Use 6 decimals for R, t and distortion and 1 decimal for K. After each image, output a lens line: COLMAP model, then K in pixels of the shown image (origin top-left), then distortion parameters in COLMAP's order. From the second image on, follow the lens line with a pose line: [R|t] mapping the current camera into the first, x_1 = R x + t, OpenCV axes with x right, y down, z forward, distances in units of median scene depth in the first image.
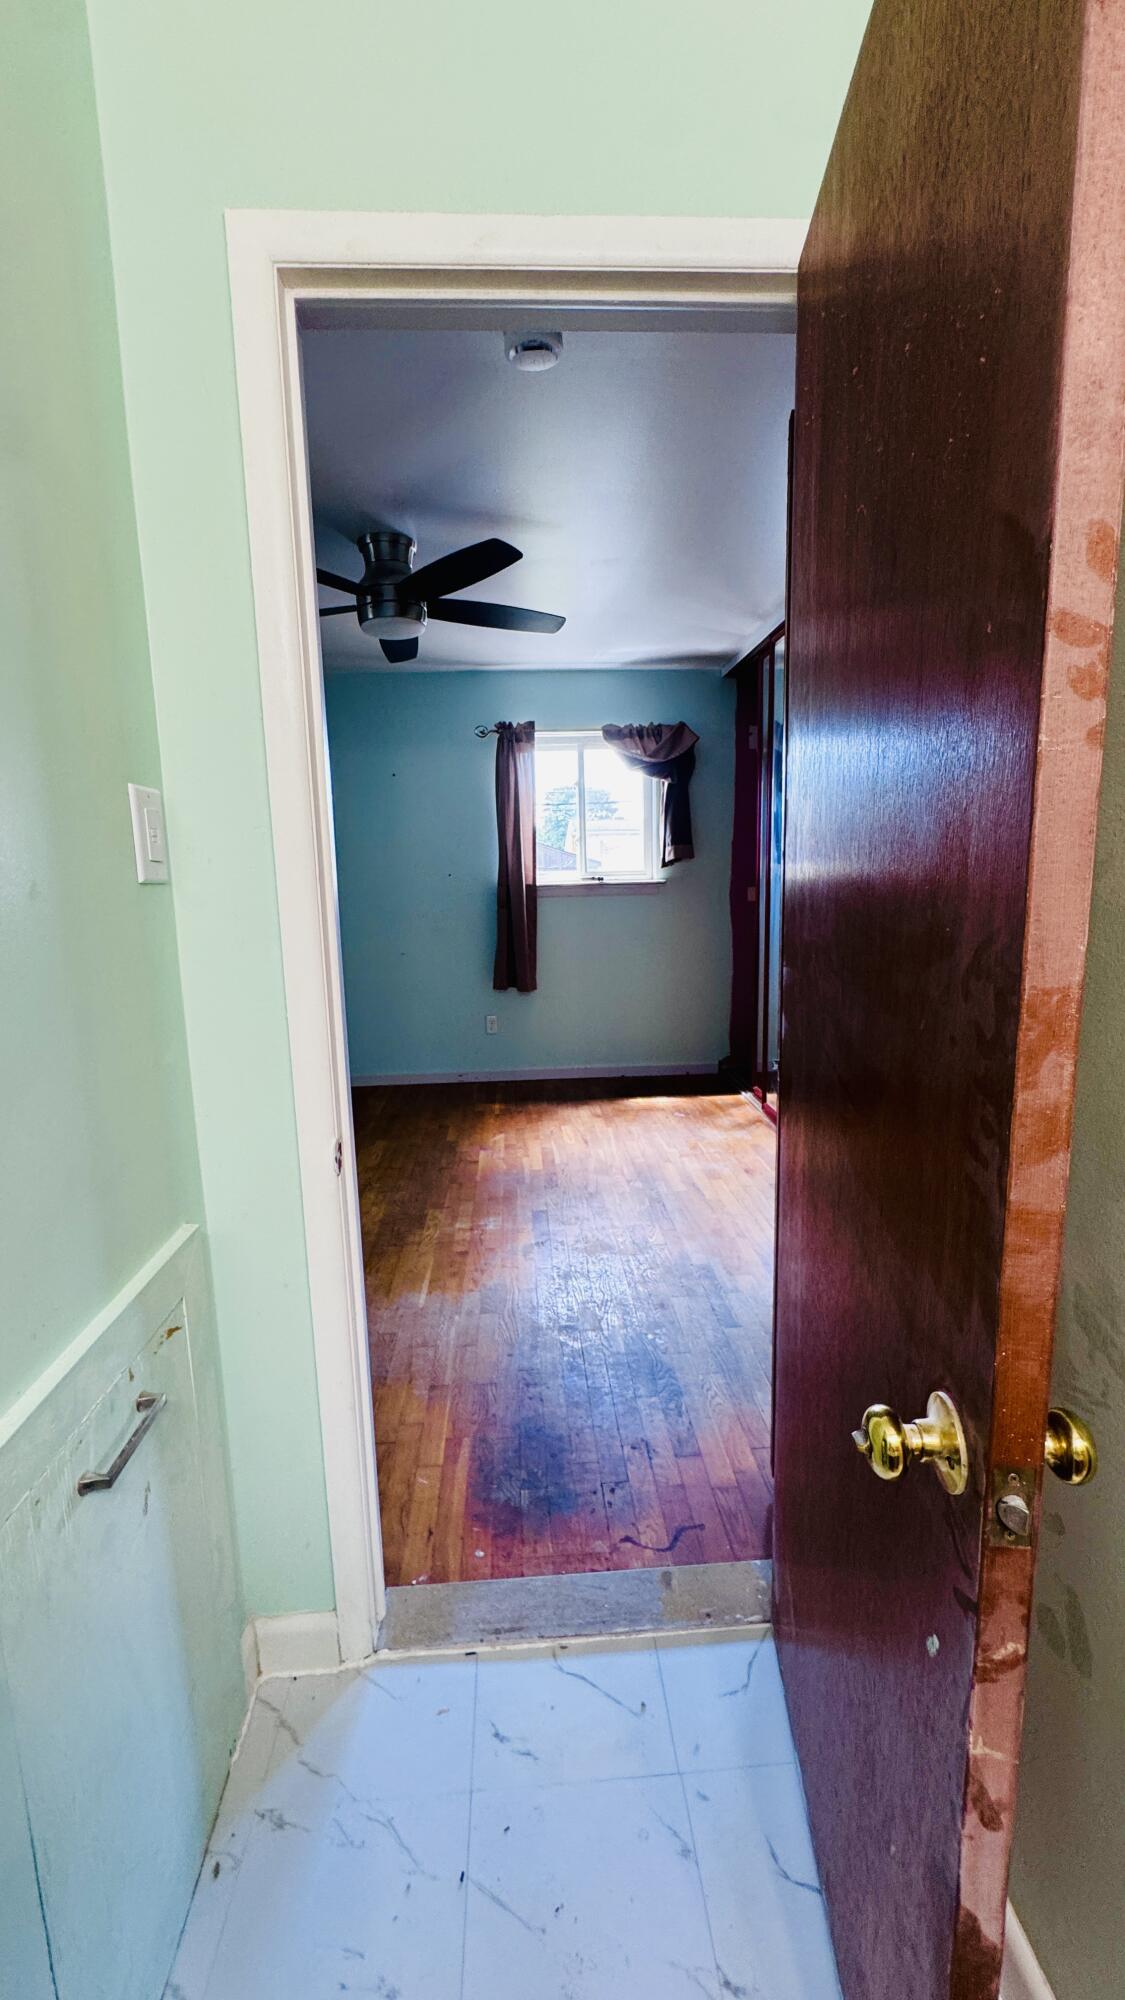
lens RADIAL K [[800.3, 0, 564.1], [0, 800.3, 1001.1], [0, 0, 1]] dist [-0.006350, 0.000596]
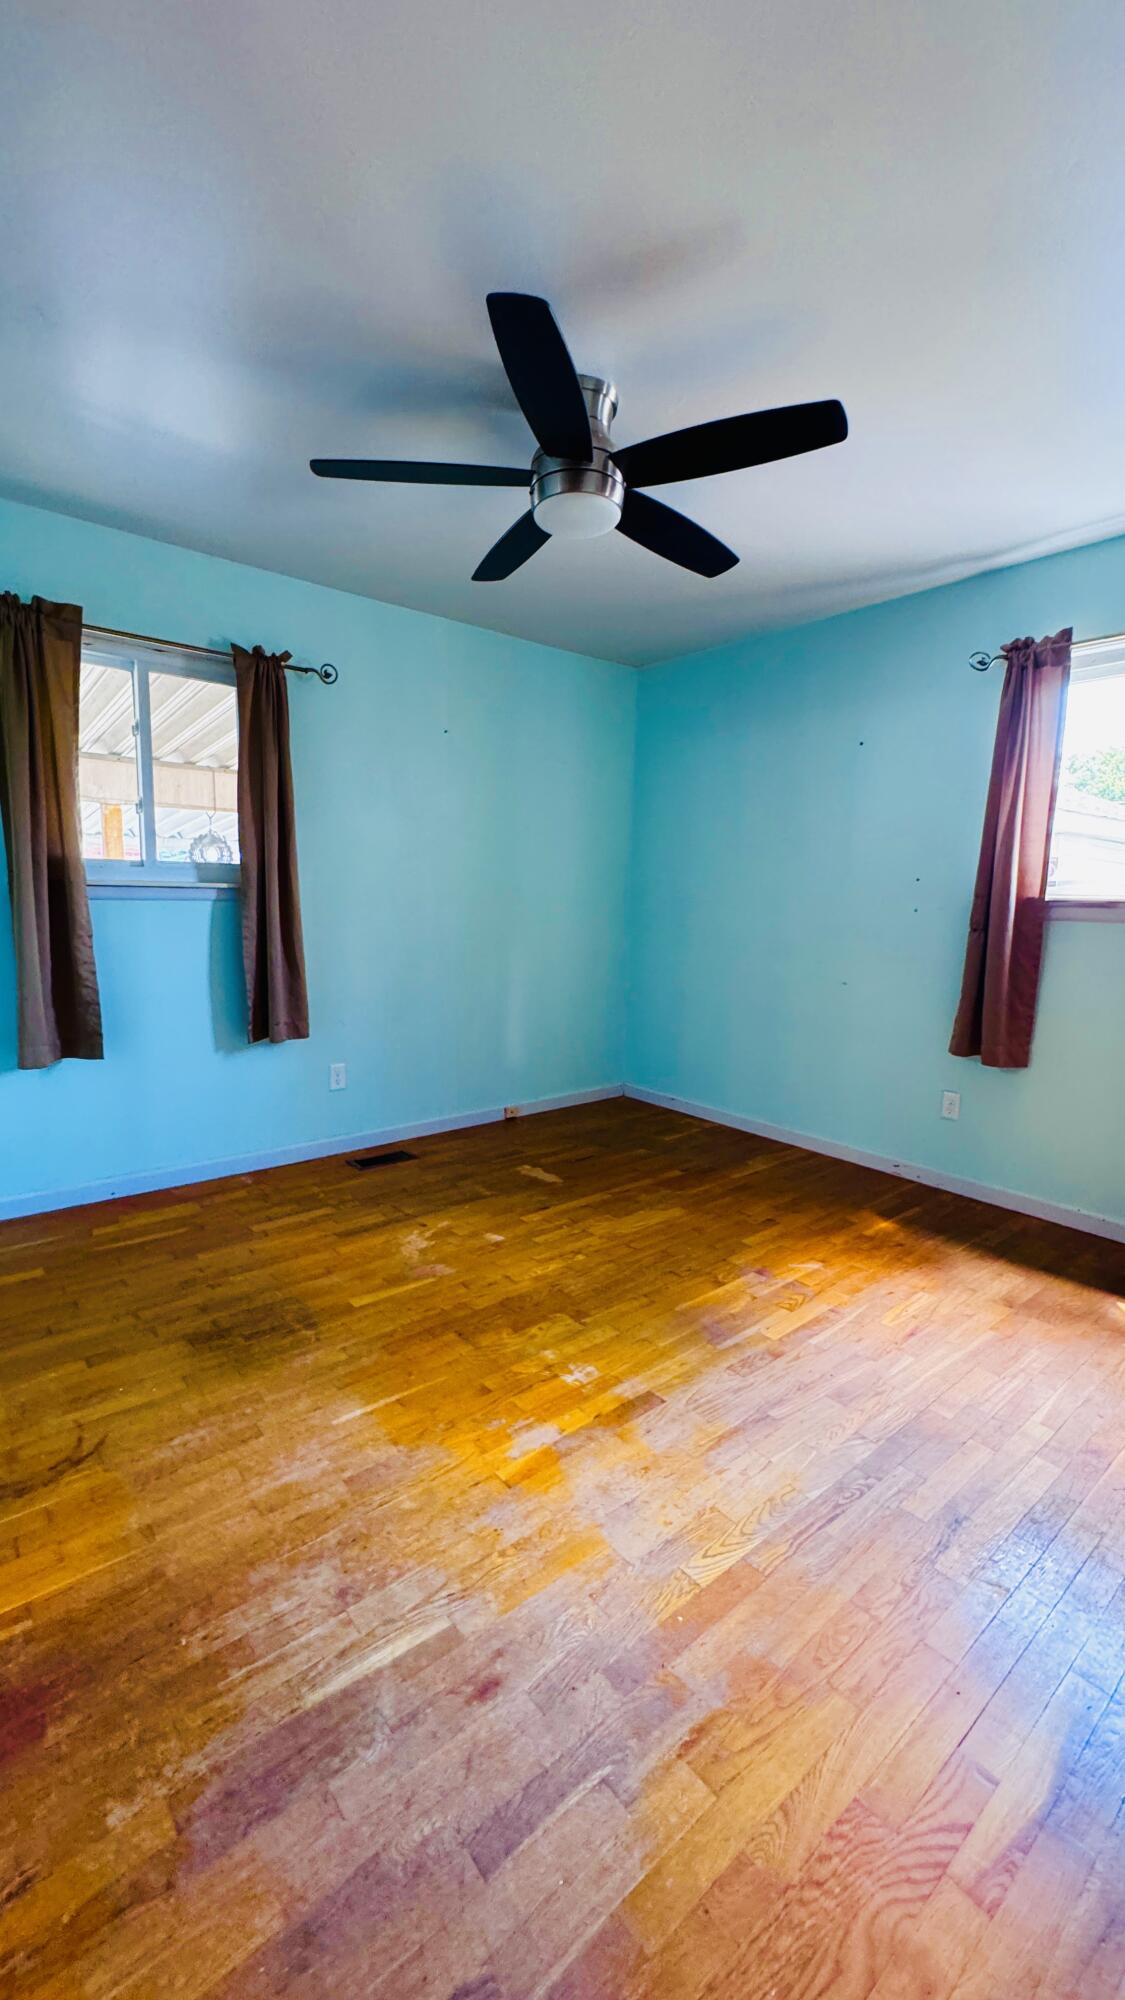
lens RADIAL K [[800.3, 0, 564.1], [0, 800.3, 1001.1], [0, 0, 1]] dist [-0.006350, 0.000596]
pose [[0.588845, 0.142398, -0.795603, 0.289810], [-0.165175, 0.984784, 0.054009, -0.047728], [0.791188, 0.099611, 0.603406, 0.410654]]
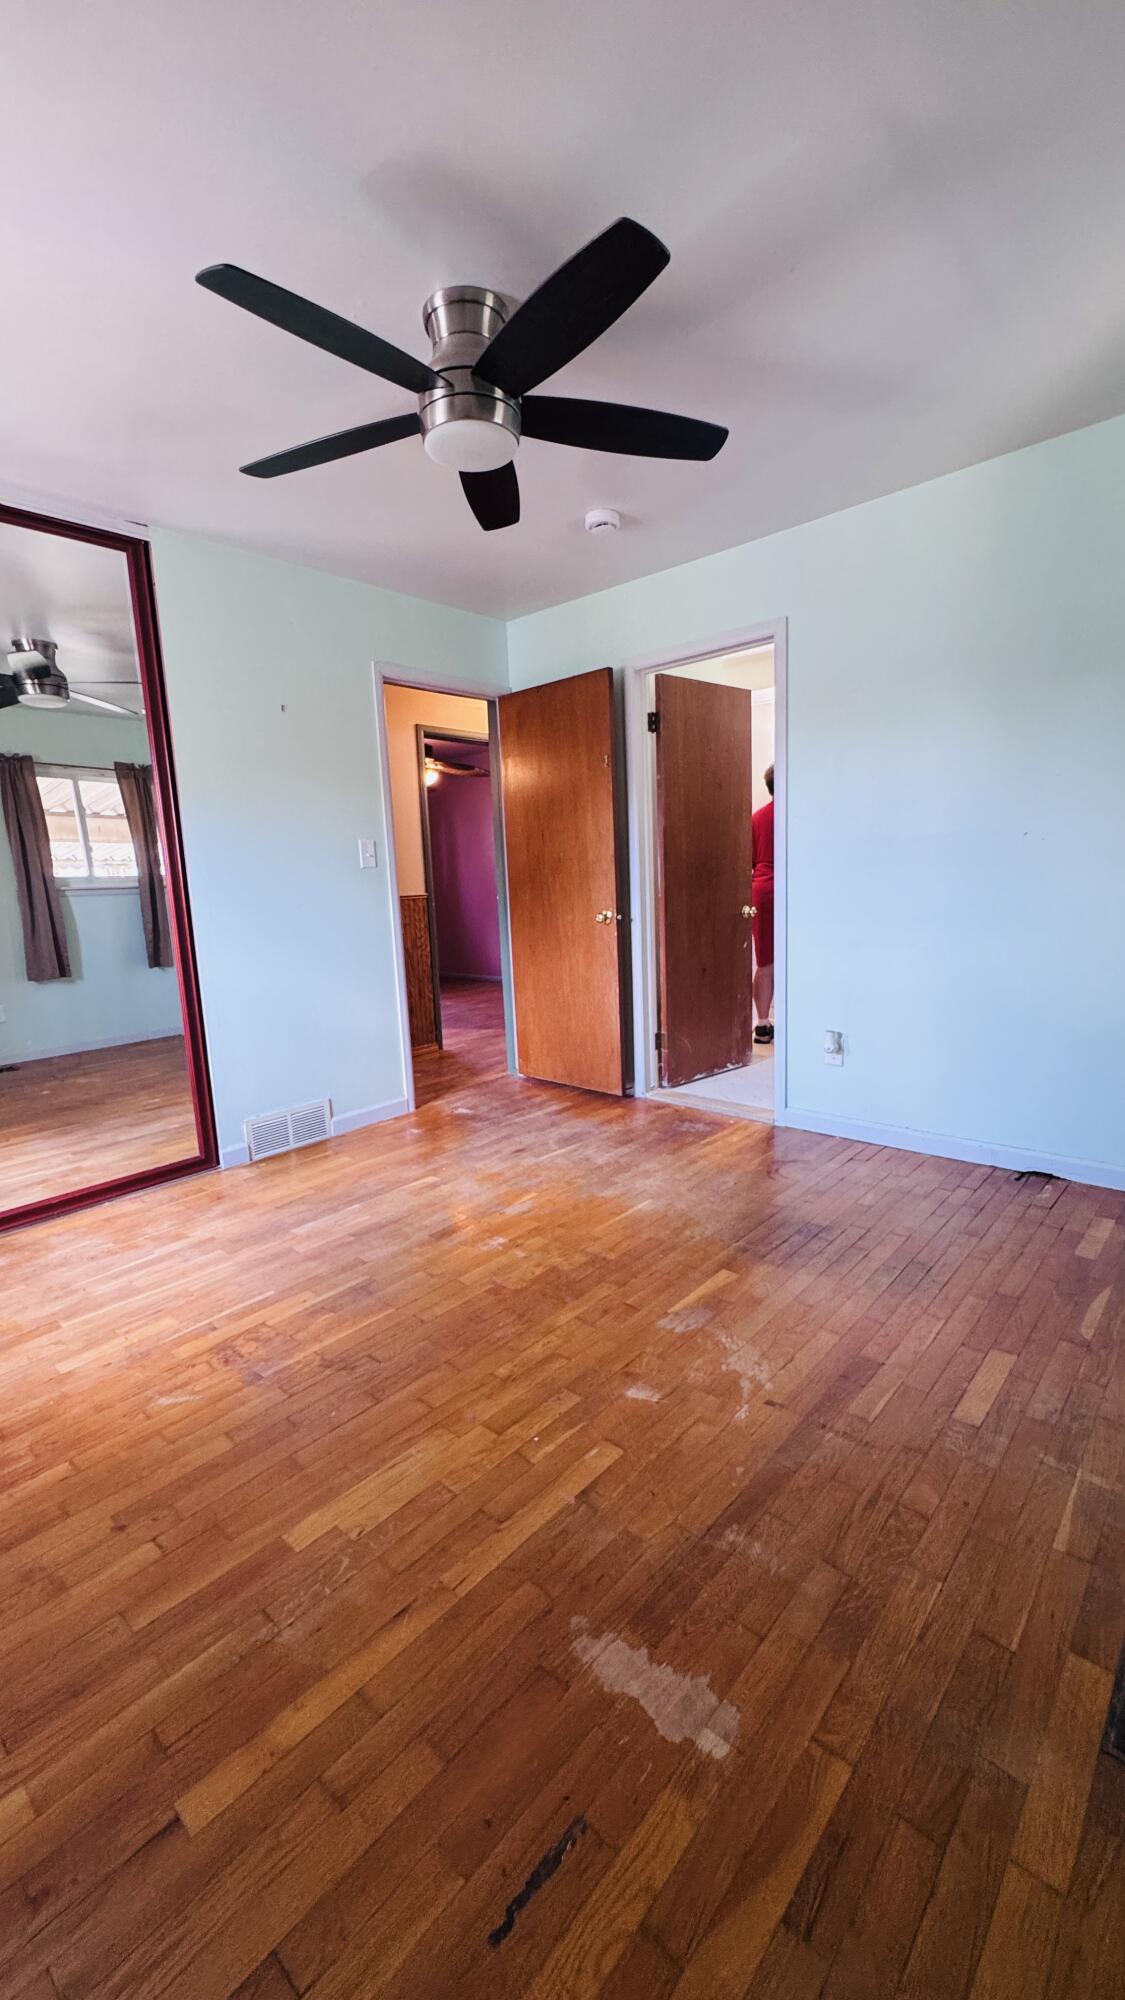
lens RADIAL K [[800.3, 0, 564.1], [0, 800.3, 1001.1], [0, 0, 1]] dist [-0.006350, 0.000596]
pose [[-0.697145, -0.062302, 0.714218, -0.537730], [0.173075, 0.952126, 0.251993, -0.120543], [-0.695726, 0.299289, -0.652987, 1.052493]]
